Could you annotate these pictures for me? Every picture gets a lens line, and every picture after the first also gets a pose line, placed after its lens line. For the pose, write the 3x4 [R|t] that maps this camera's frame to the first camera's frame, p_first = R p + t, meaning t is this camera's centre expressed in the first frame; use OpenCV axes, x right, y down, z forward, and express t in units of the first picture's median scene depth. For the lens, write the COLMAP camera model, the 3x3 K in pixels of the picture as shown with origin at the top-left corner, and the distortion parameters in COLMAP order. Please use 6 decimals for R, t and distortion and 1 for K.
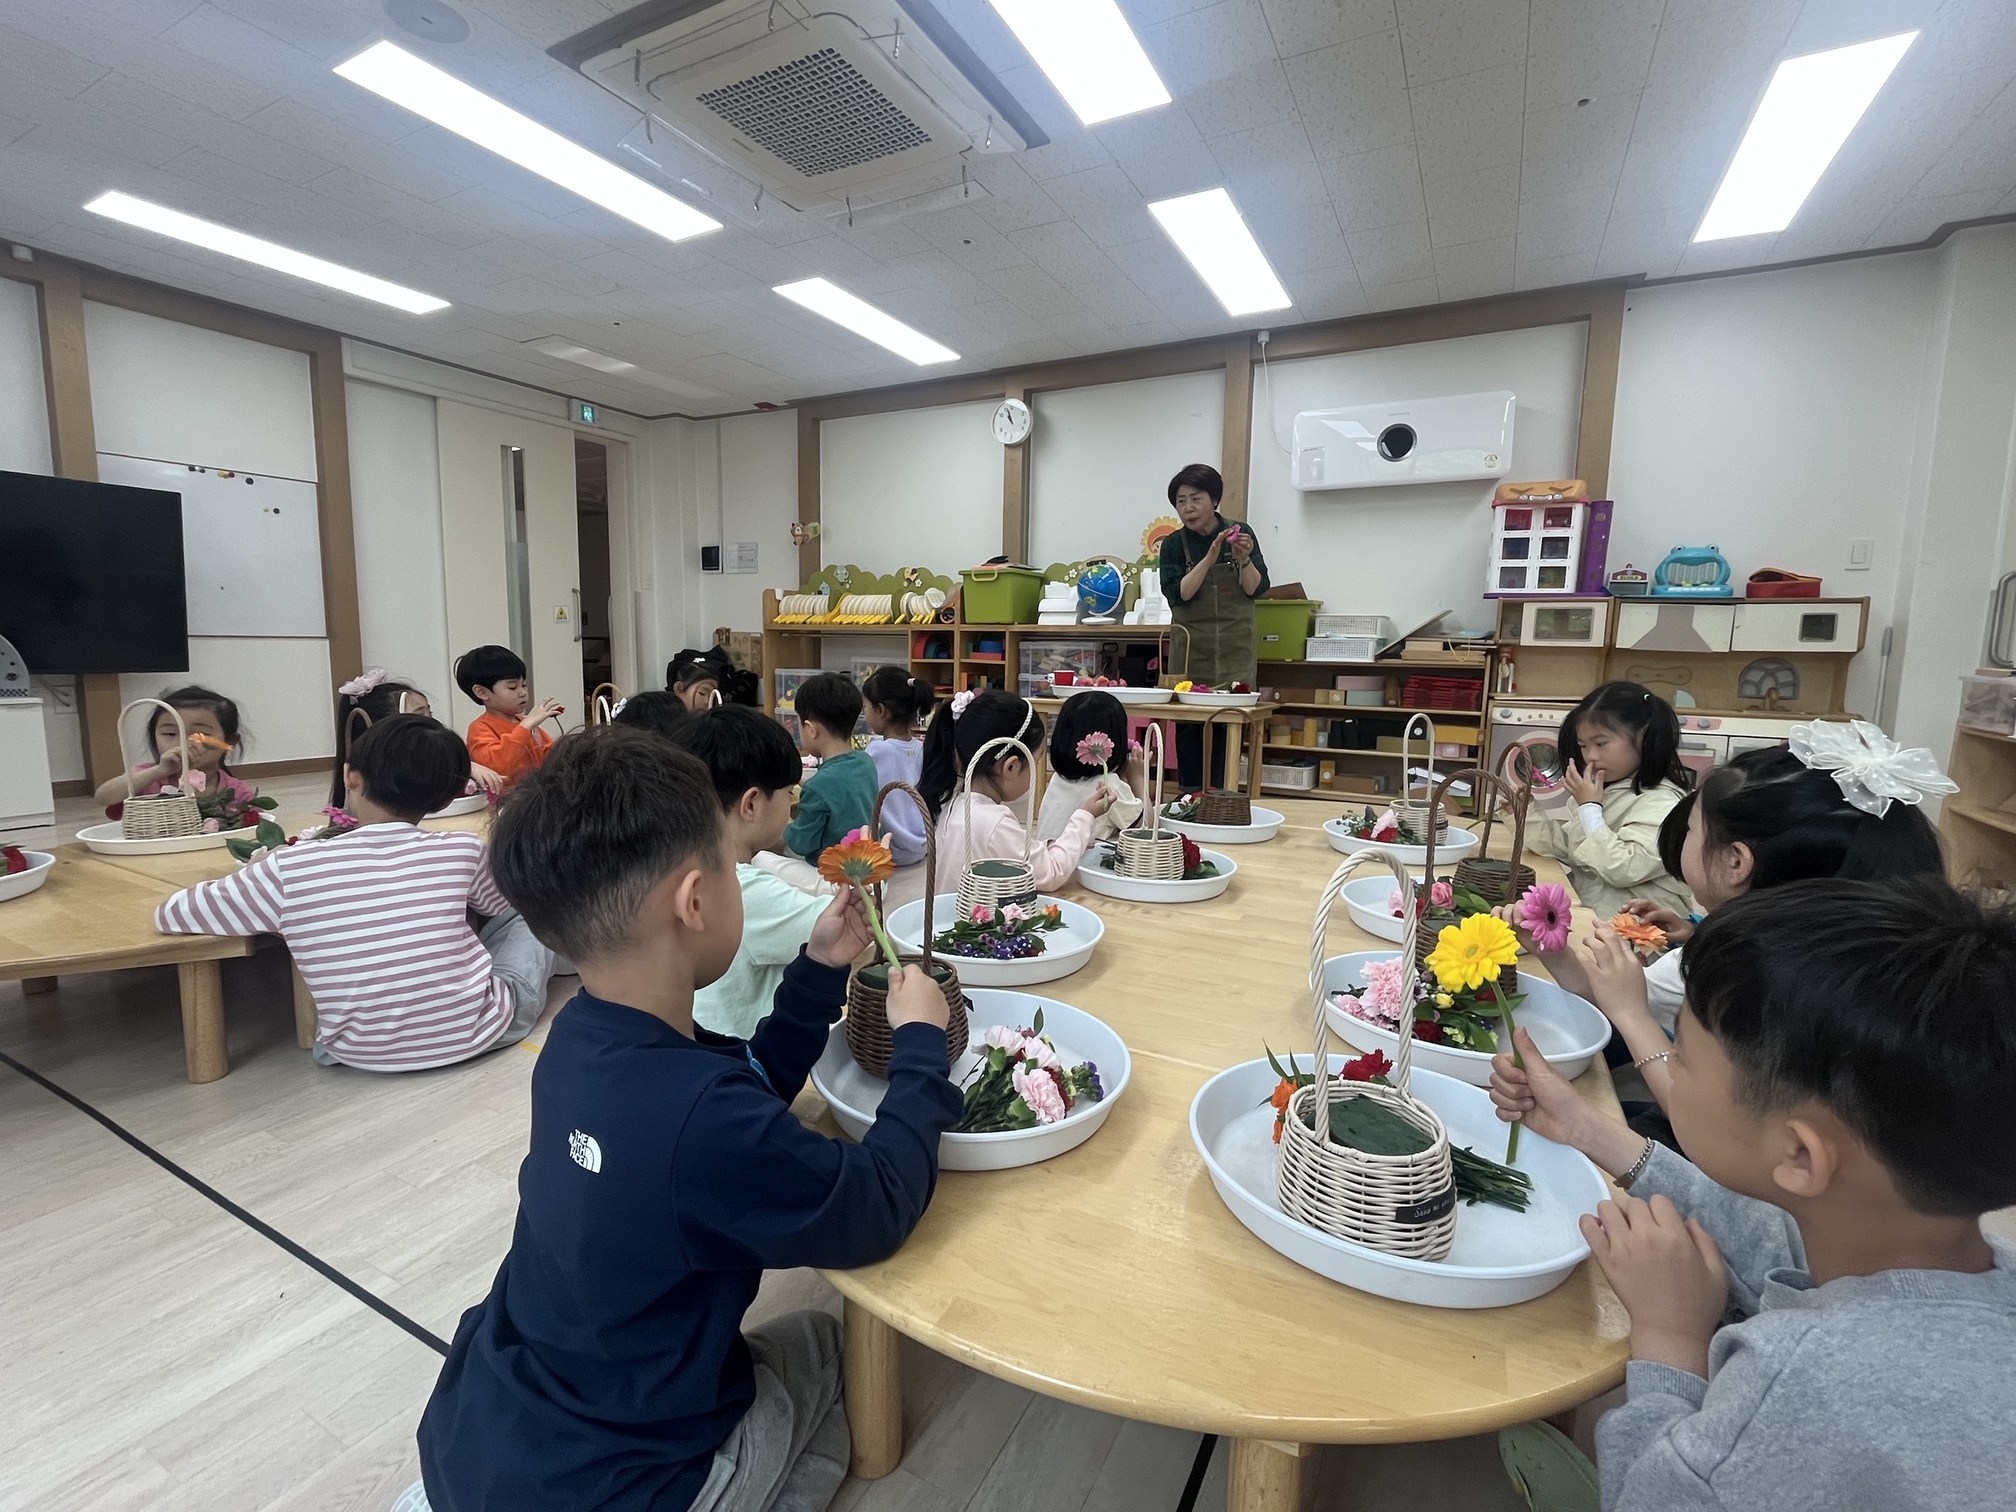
lens RADIAL K [[901.6, 0, 1014.2], [0, 901.6, 742.9], [0, 0, 1]] dist [0.000744, 0.000054]
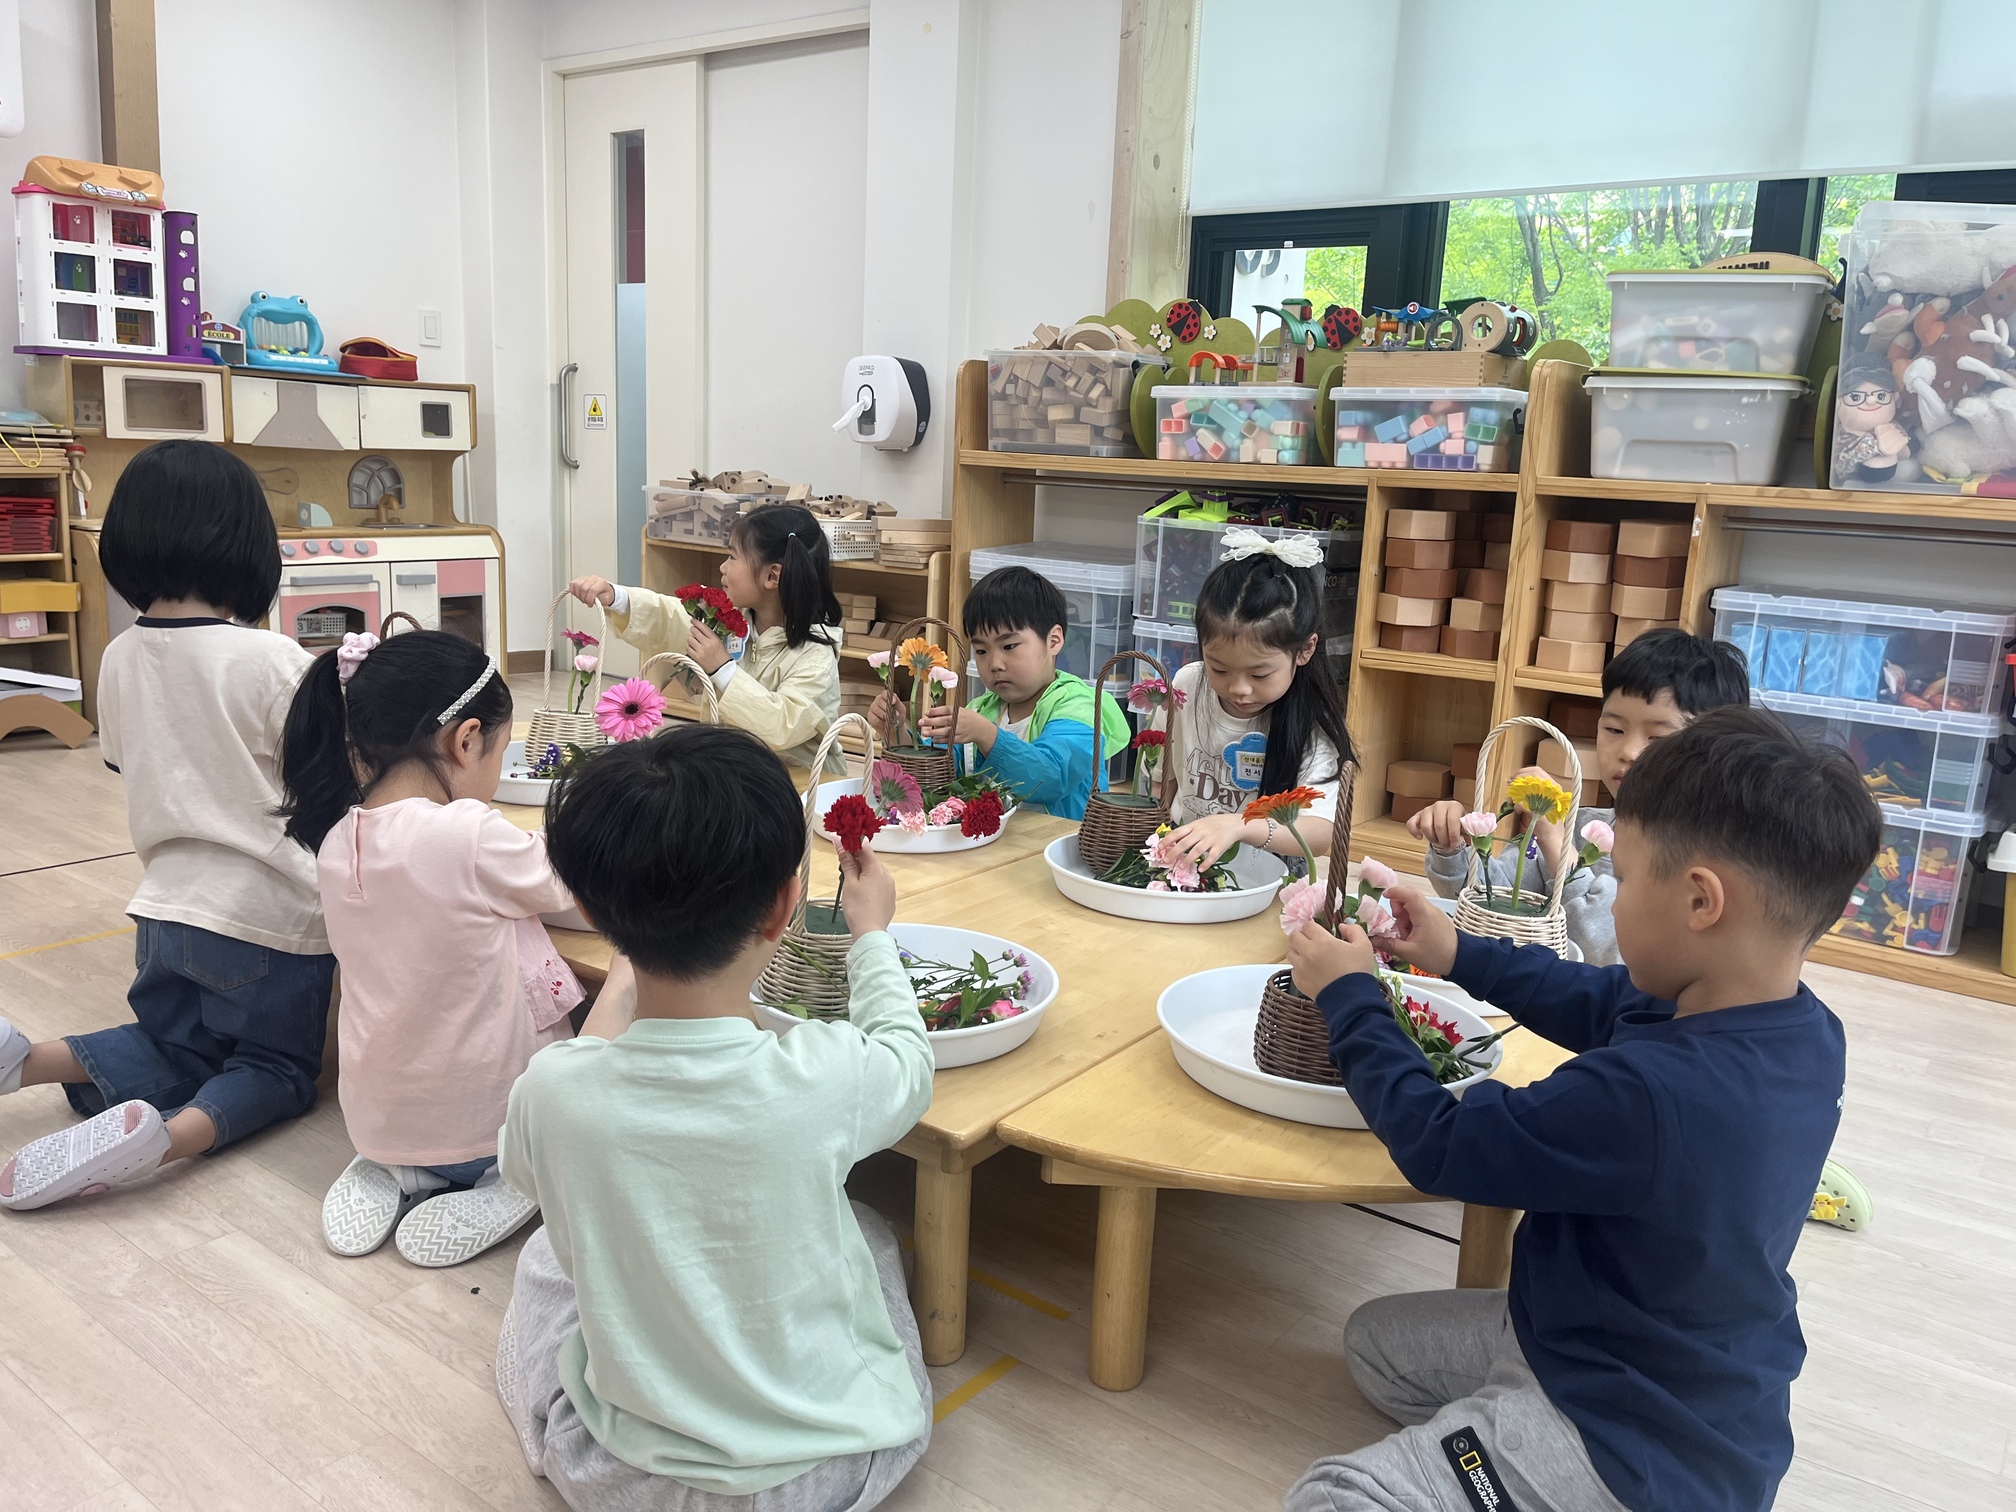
lens RADIAL K [[1544.1, 0, 1008.0], [0, 1544.1, 756.0], [0, 0, 1]] dist [0.065222, -0.105944]
pose [[0.164608, -0.201083, 0.965645, -0.324820], [0.070644, 0.978889, 0.191798, -0.047485], [-0.983826, 0.036646, 0.175338, 0.190515]]
